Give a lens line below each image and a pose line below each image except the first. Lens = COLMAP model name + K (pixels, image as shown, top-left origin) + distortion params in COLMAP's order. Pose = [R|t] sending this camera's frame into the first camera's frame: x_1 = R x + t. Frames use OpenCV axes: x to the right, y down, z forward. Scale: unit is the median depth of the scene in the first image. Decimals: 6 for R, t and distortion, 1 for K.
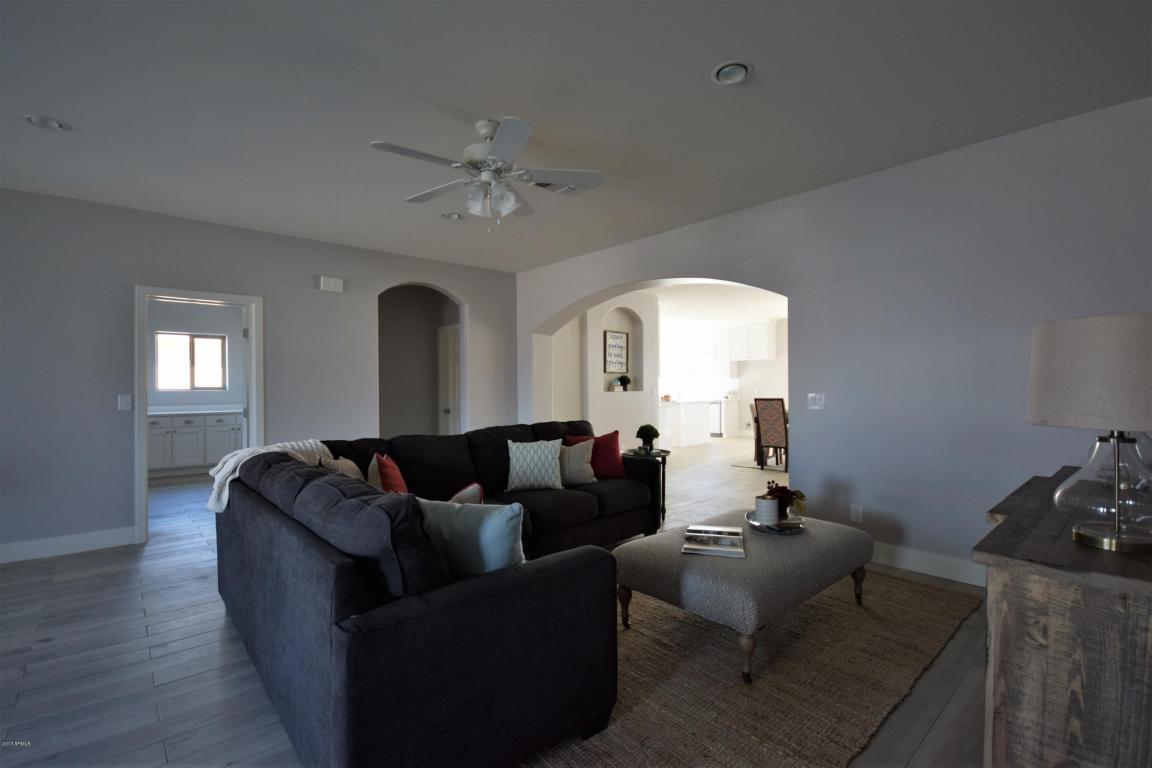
lens RADIAL K [[505.9, 0, 572.6], [0, 505.9, 384.9], [0, 0, 1]] dist [0.009694, -0.012259]
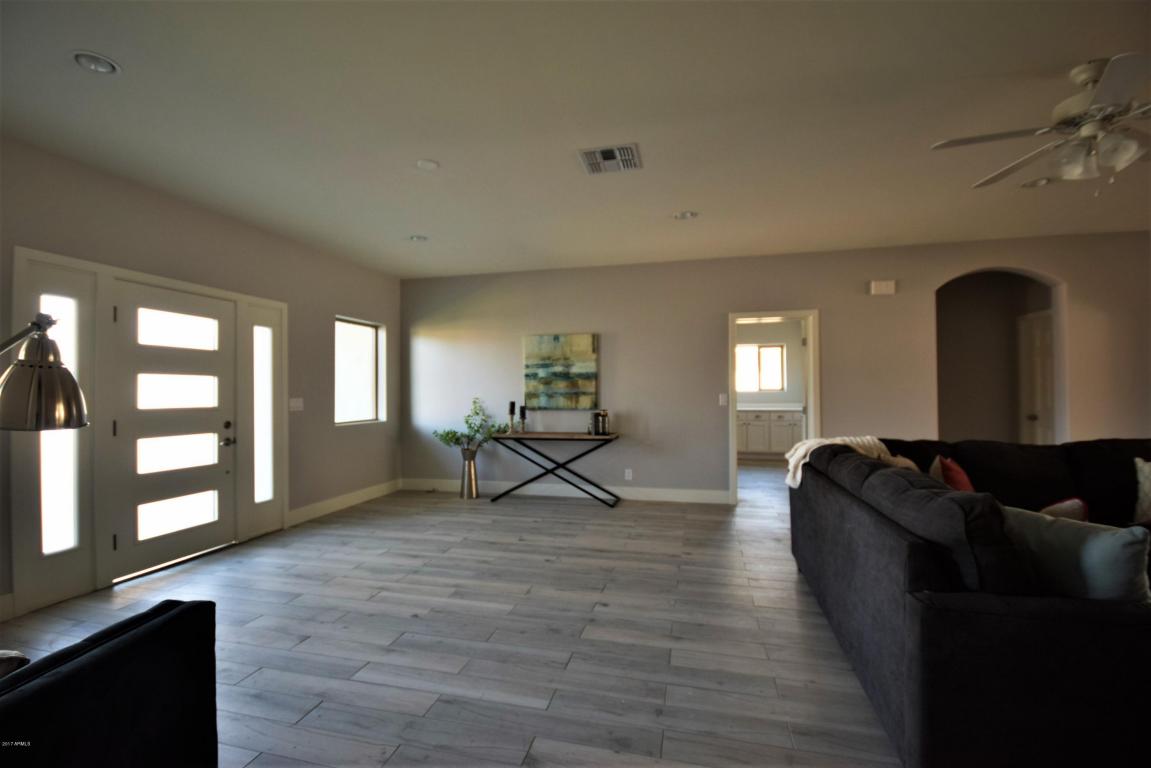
lens RADIAL K [[505.4, 0, 564.3], [0, 505.4, 383.4], [0, 0, 1]] dist [0.009694, -0.012259]
pose [[0.548844, -0.008818, -0.835878, 0.035642], [0.003283, 0.999959, -0.008393, 0.000898], [0.835918, 0.001863, 0.548851, -0.147890]]
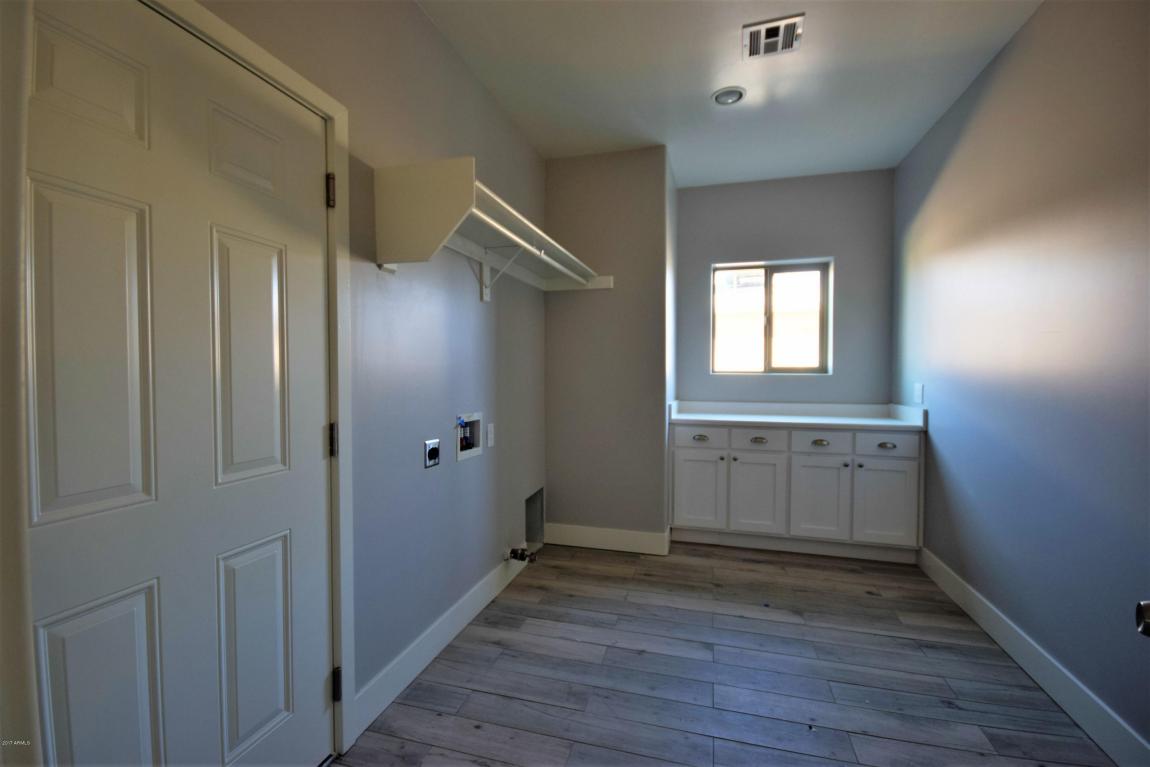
lens RADIAL K [[505.0, 0, 568.8], [0, 505.0, 384.6], [0, 0, 1]] dist [0.009694, -0.012259]
pose [[0.519733, 0.029737, -0.853811, -0.844697], [-0.003761, 0.999464, 0.032520, 0.011862], [0.854321, -0.013691, 0.519566, 1.136990]]
